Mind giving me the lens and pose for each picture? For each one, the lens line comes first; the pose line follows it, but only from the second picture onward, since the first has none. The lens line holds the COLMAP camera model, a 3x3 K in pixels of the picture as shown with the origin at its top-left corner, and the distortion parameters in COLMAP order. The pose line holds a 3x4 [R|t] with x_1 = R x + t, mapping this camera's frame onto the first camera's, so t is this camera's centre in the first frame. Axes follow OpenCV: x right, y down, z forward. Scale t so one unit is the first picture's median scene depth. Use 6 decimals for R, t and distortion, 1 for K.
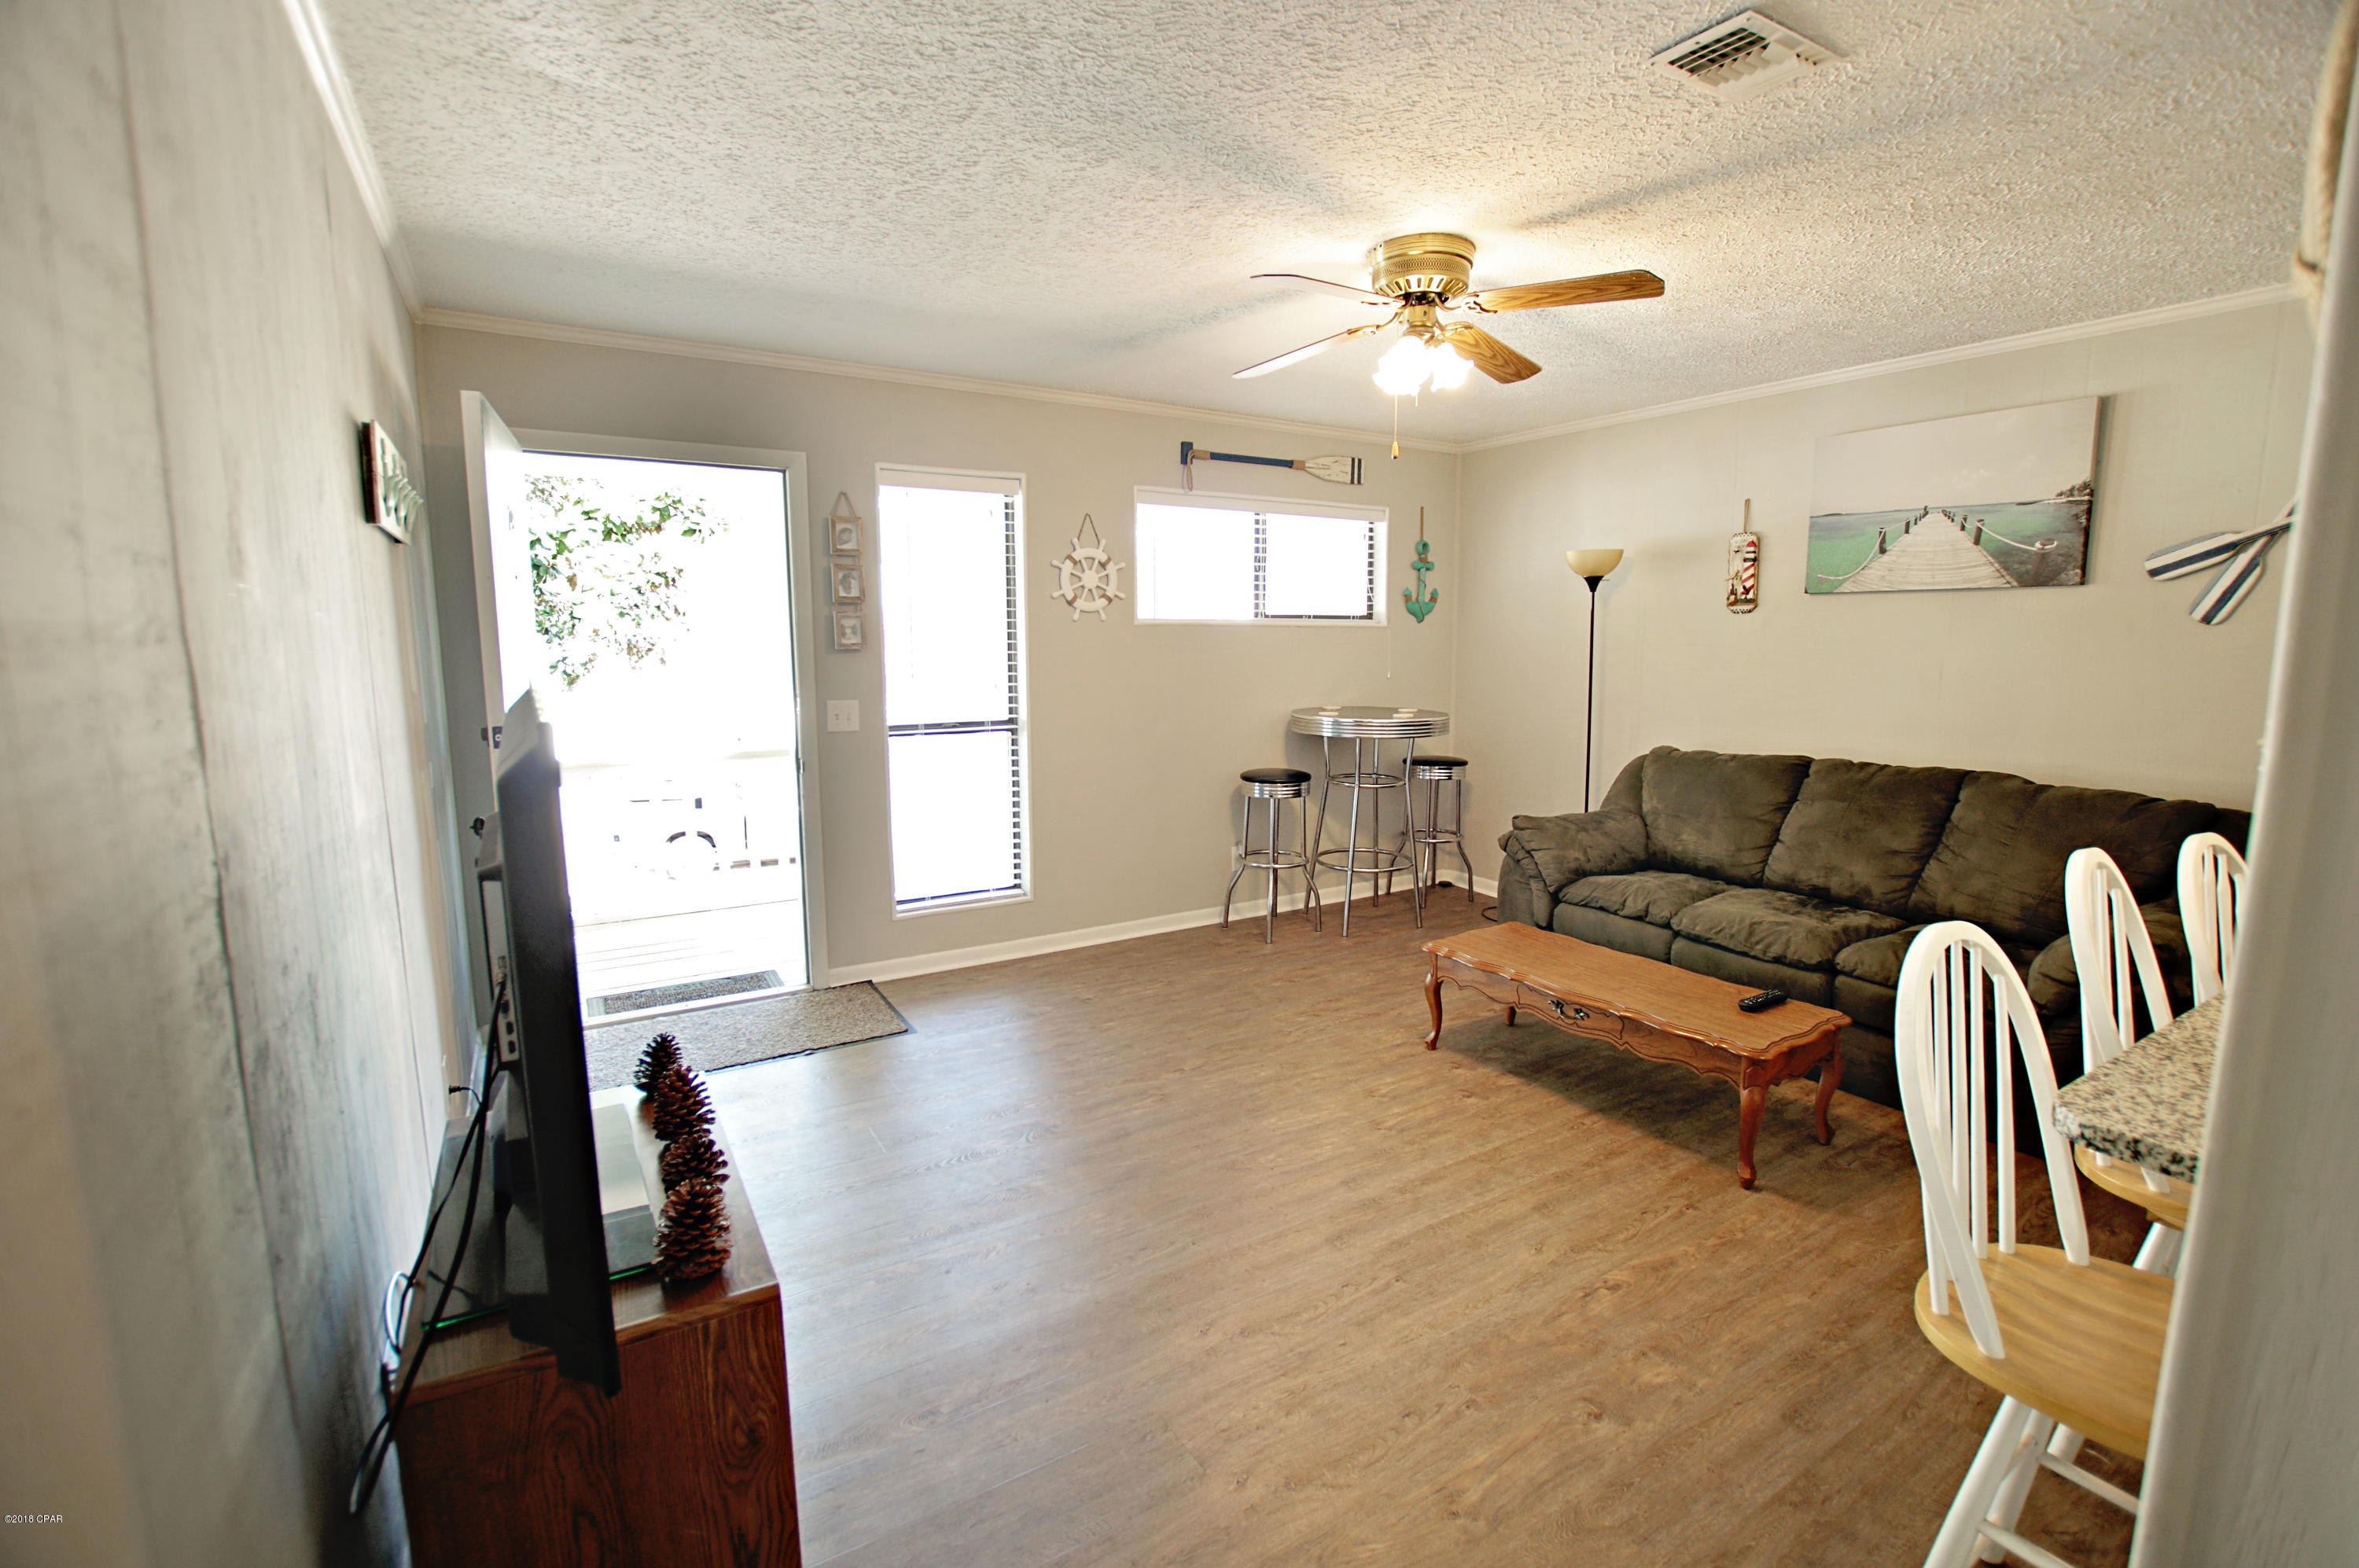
lens RADIAL K [[1034.5, 0, 1185.5], [0, 1034.5, 784.1], [0, 0, 1]] dist [-0.033706, 0.005885]
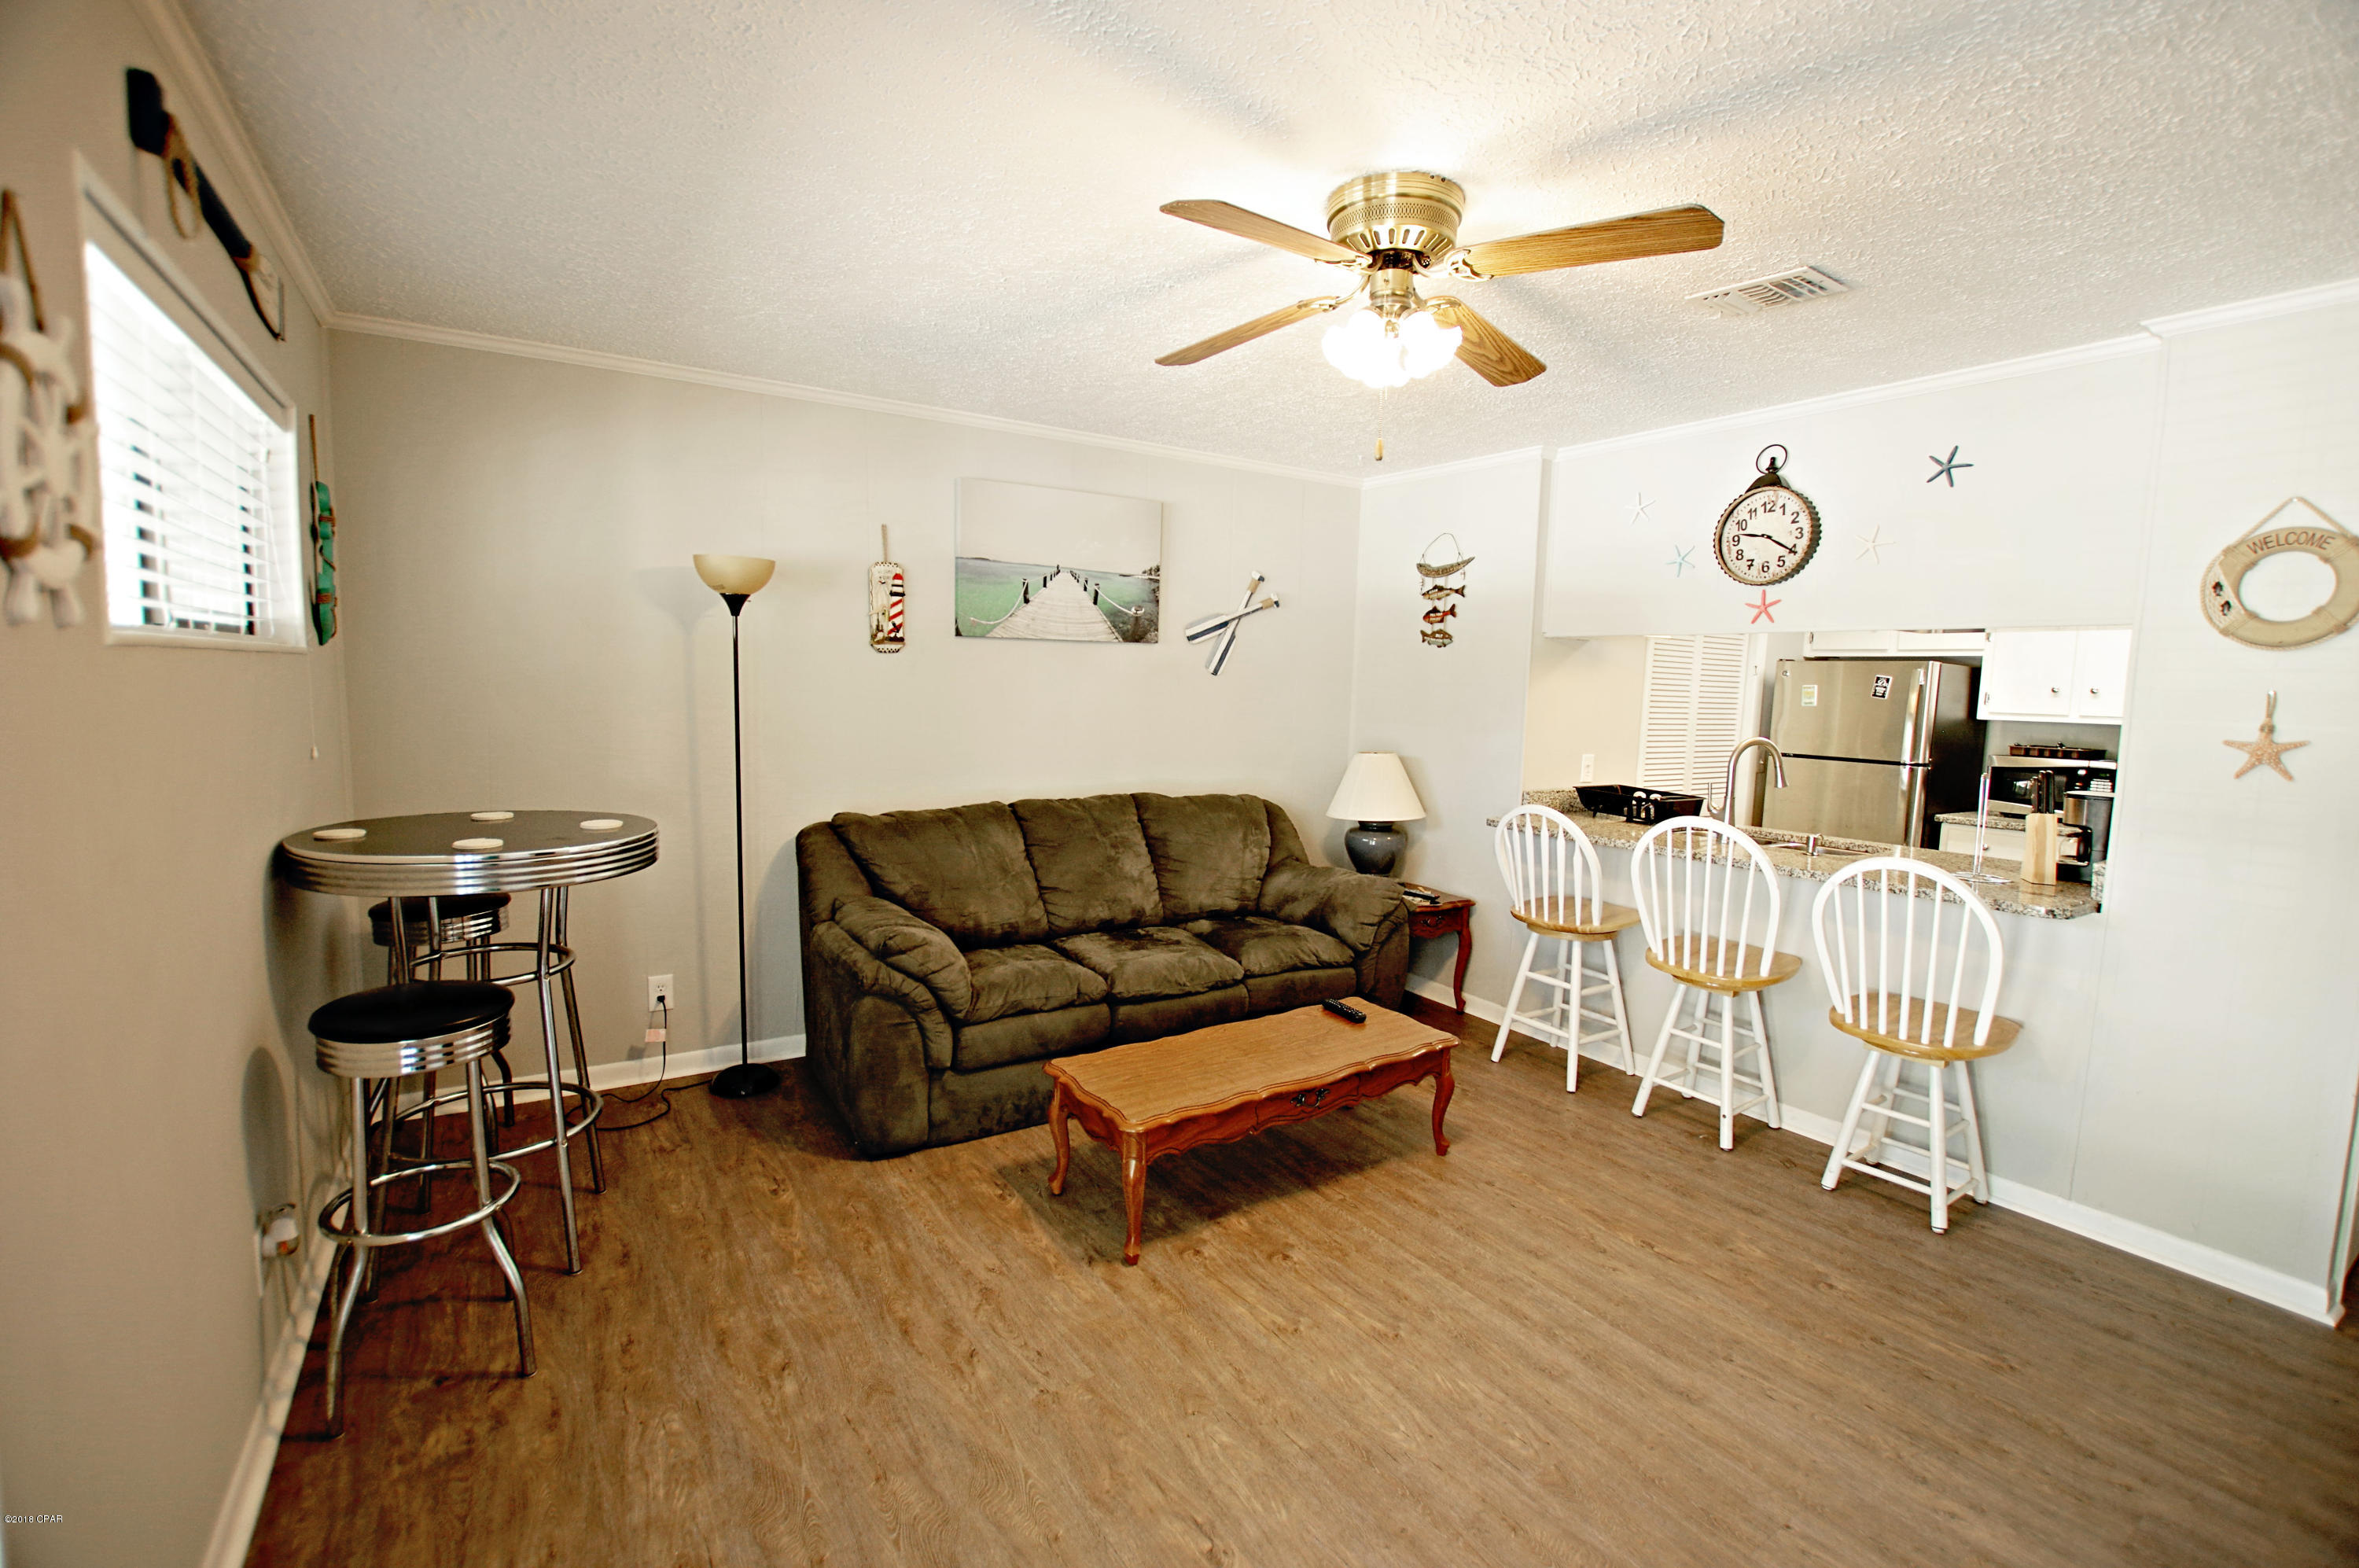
lens RADIAL K [[1034.5, 0, 1185.5], [0, 1034.5, 784.1], [0, 0, 1]] dist [-0.033706, 0.005885]
pose [[-0.021739, -0.103598, 0.994382, -0.371199], [0.117651, 0.987441, 0.105447, -0.121085], [-0.992817, 0.119283, -0.009278, 0.782652]]
